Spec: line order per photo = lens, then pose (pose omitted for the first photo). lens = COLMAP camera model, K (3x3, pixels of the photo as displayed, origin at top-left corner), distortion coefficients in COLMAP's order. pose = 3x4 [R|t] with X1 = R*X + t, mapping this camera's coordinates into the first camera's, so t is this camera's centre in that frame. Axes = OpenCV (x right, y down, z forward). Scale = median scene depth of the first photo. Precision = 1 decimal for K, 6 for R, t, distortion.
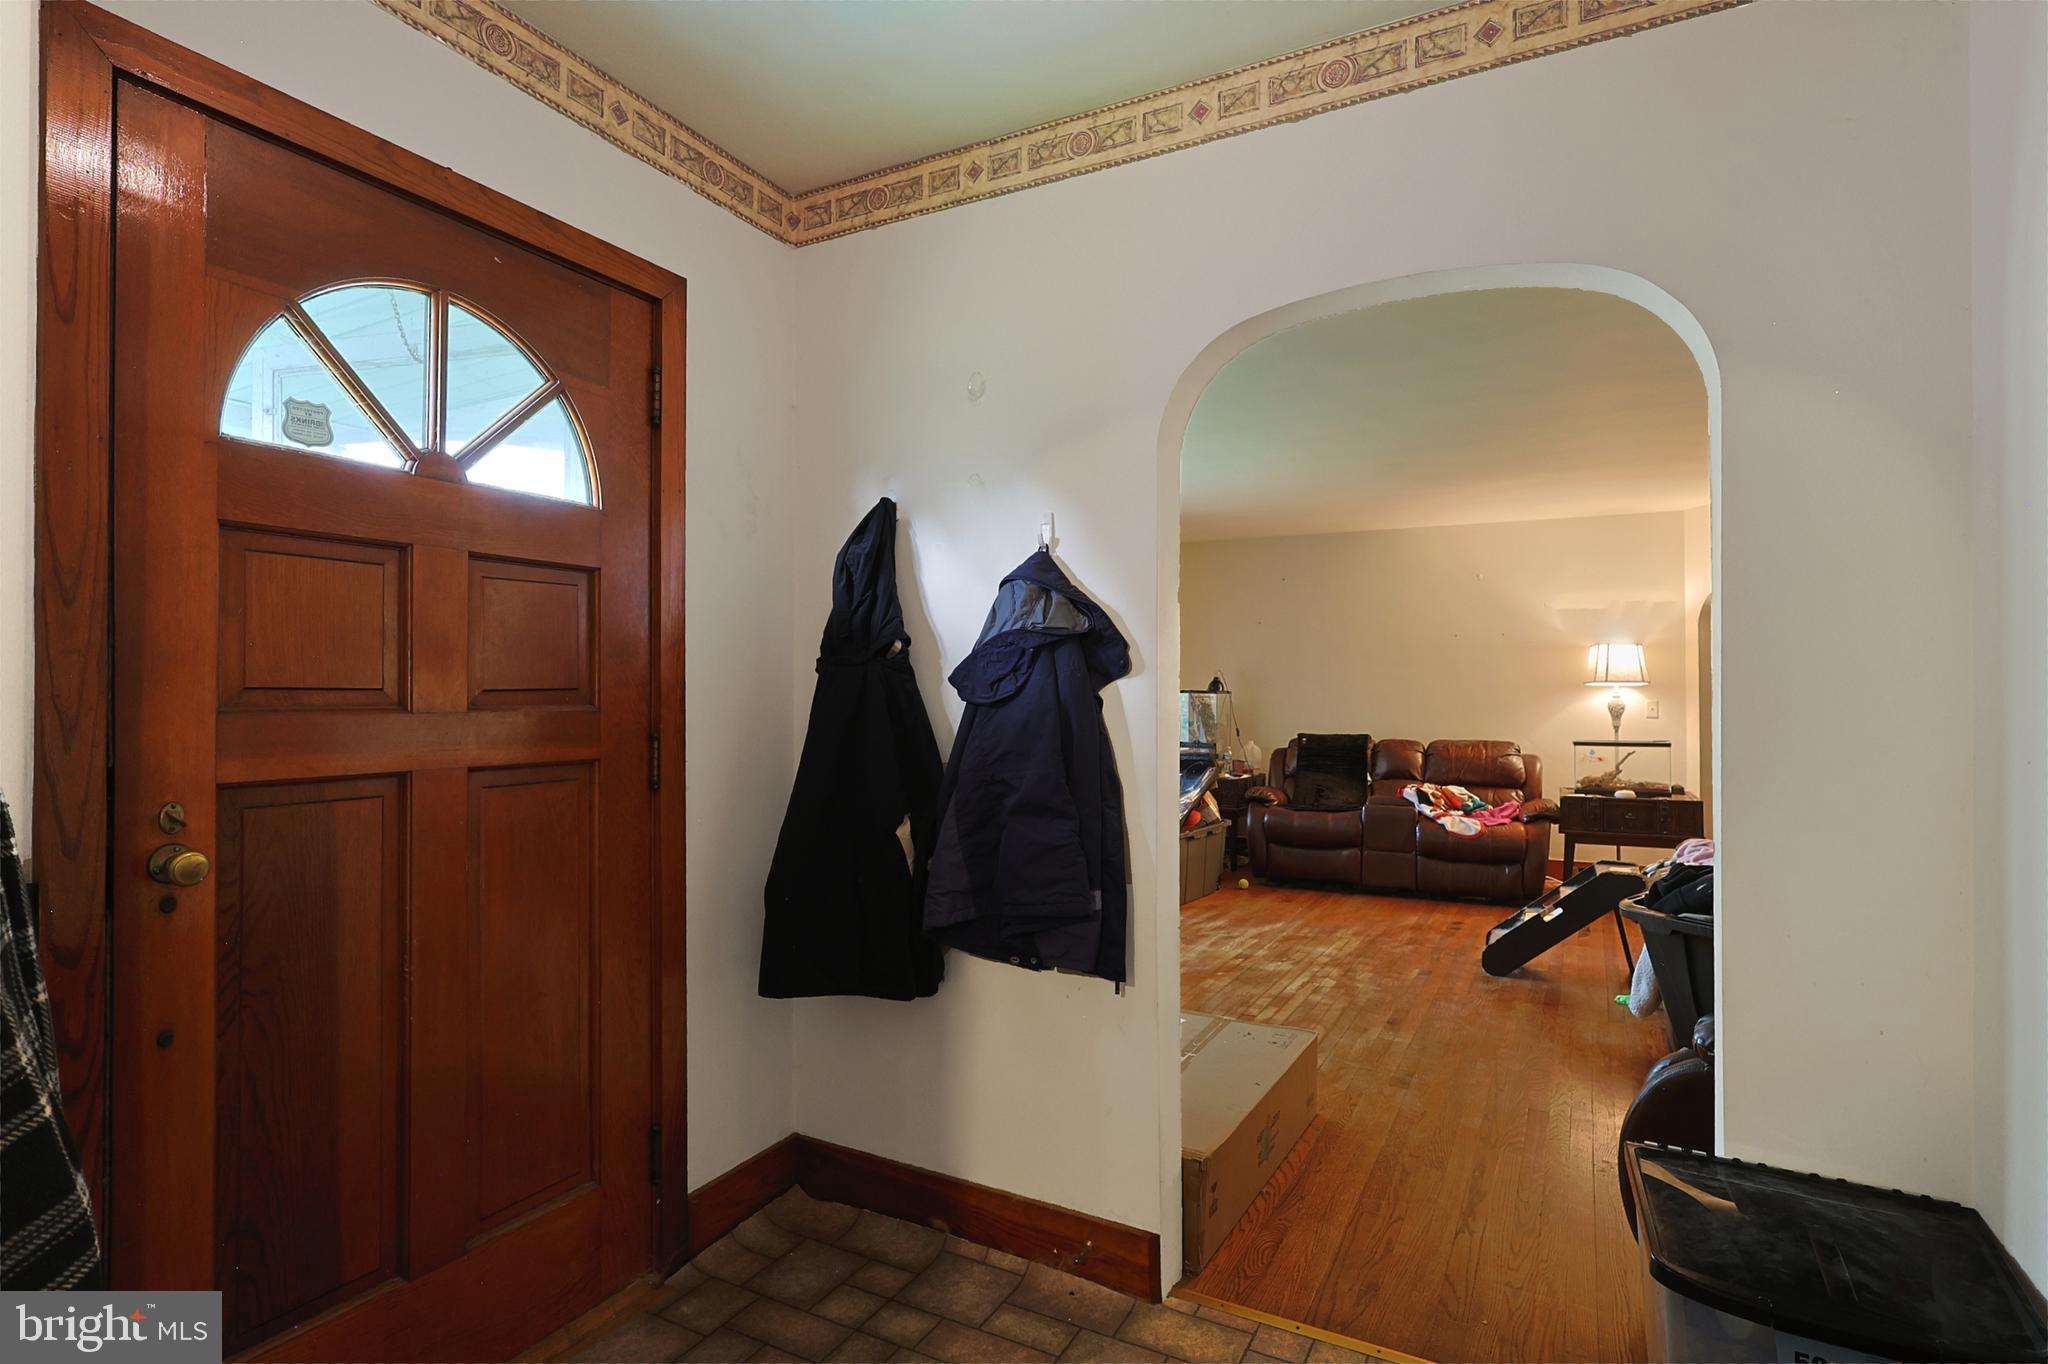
lens RADIAL K [[1001.5, 0, 1034.3], [0, 1001.5, 682.8], [0, 0, 1]] dist [-0.000892, 0.001071]
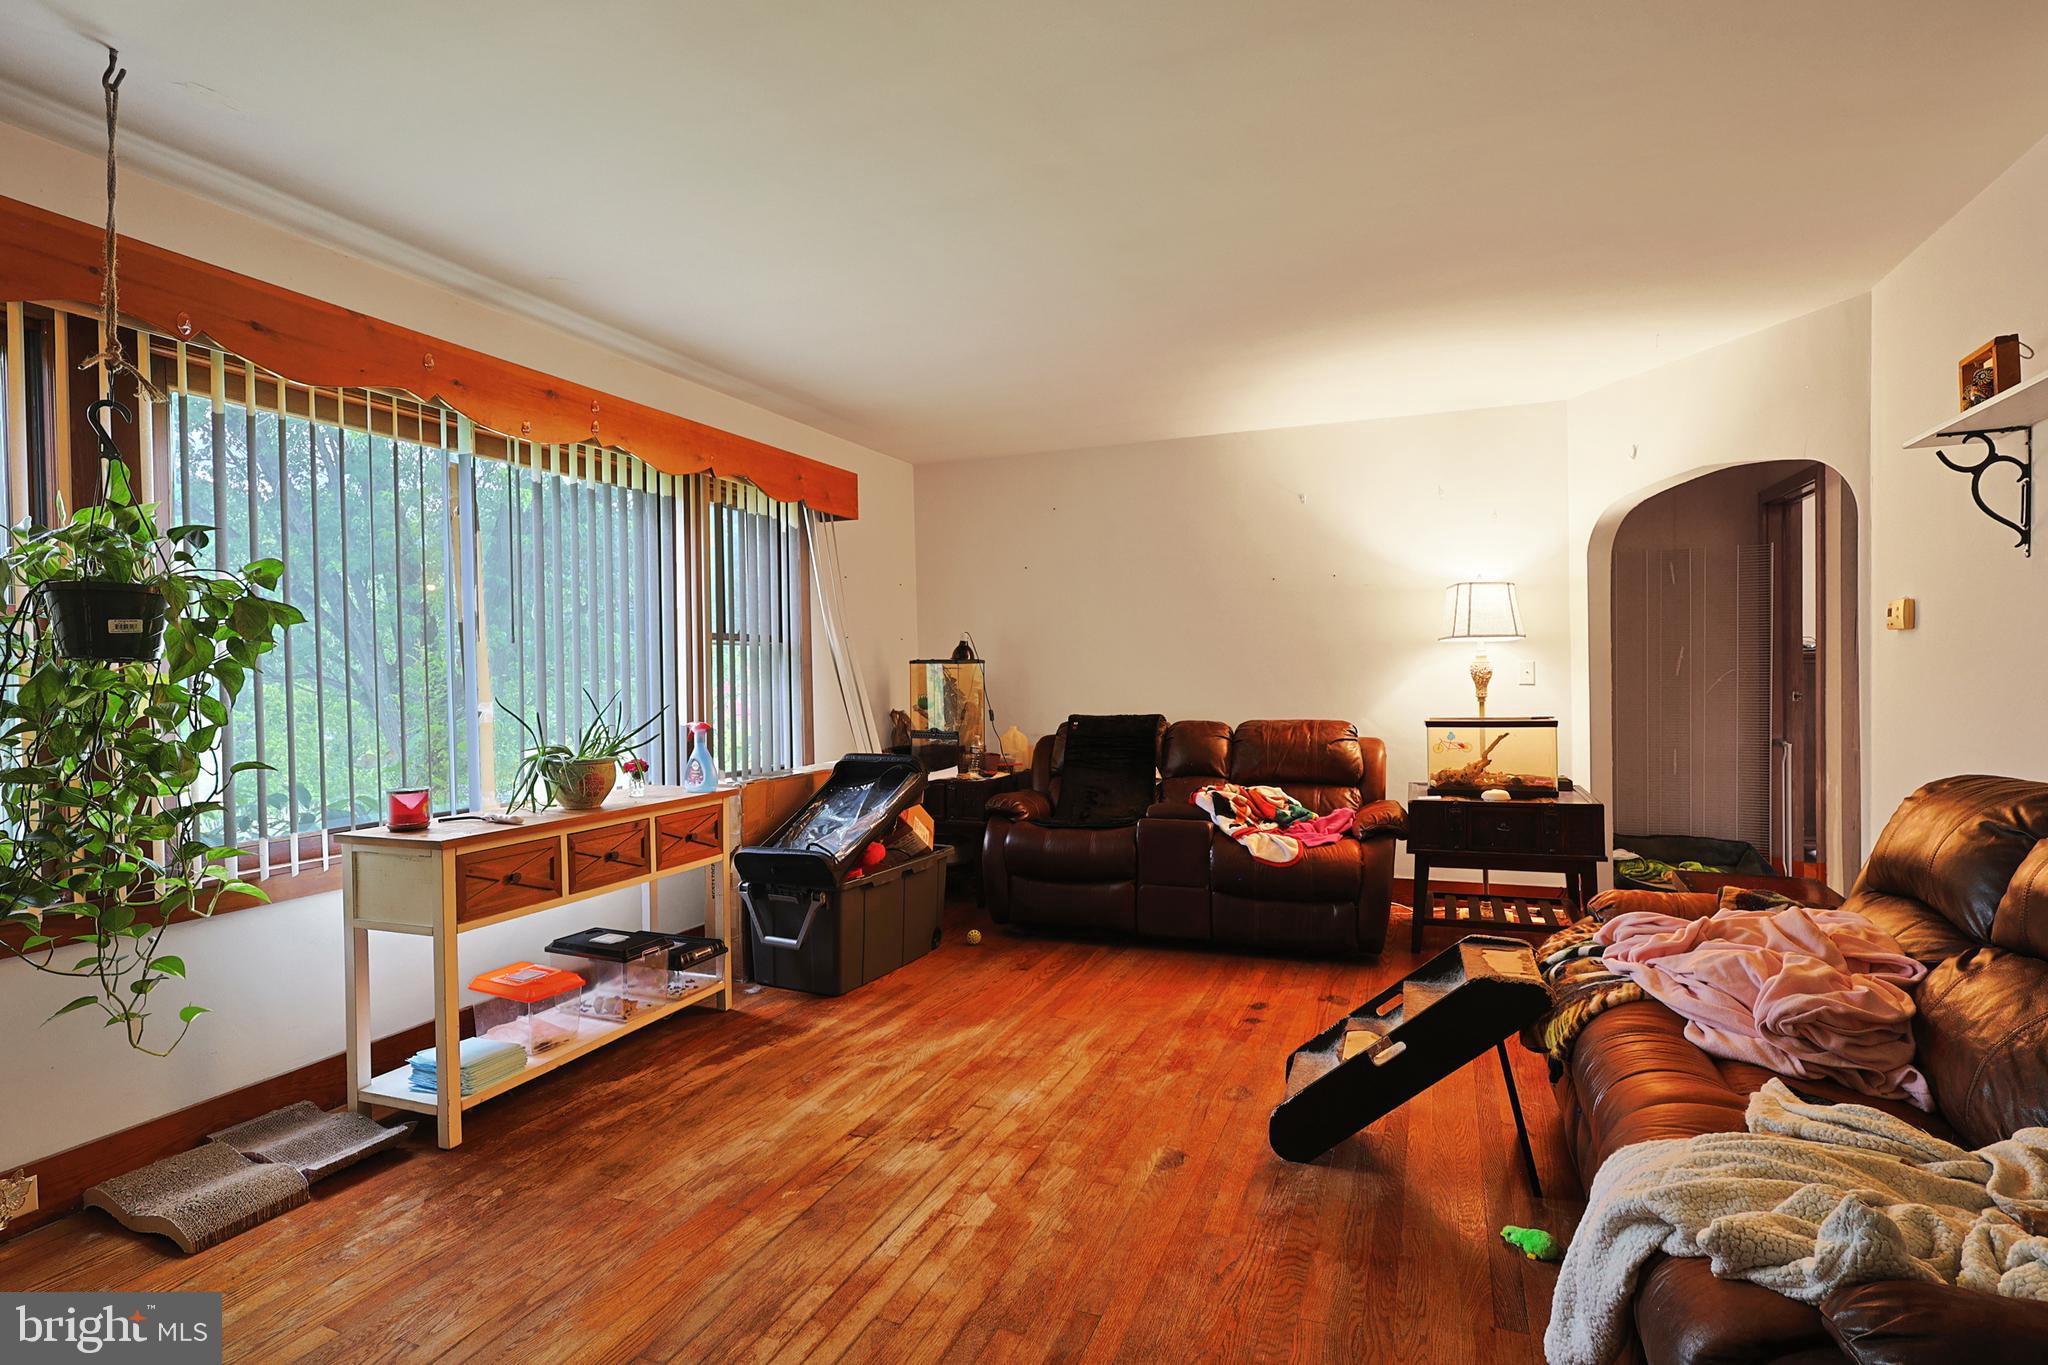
lens RADIAL K [[1026.3, 0, 996.6], [0, 1026.3, 670.9], [0, 0, 1]] dist [-0.000998, 0.000135]
pose [[0.995337, -0.020640, 0.094228, 0.169579], [0.019078, 0.999666, 0.017444, 0.004568], [-0.094557, -0.015565, 0.995398, 0.308045]]
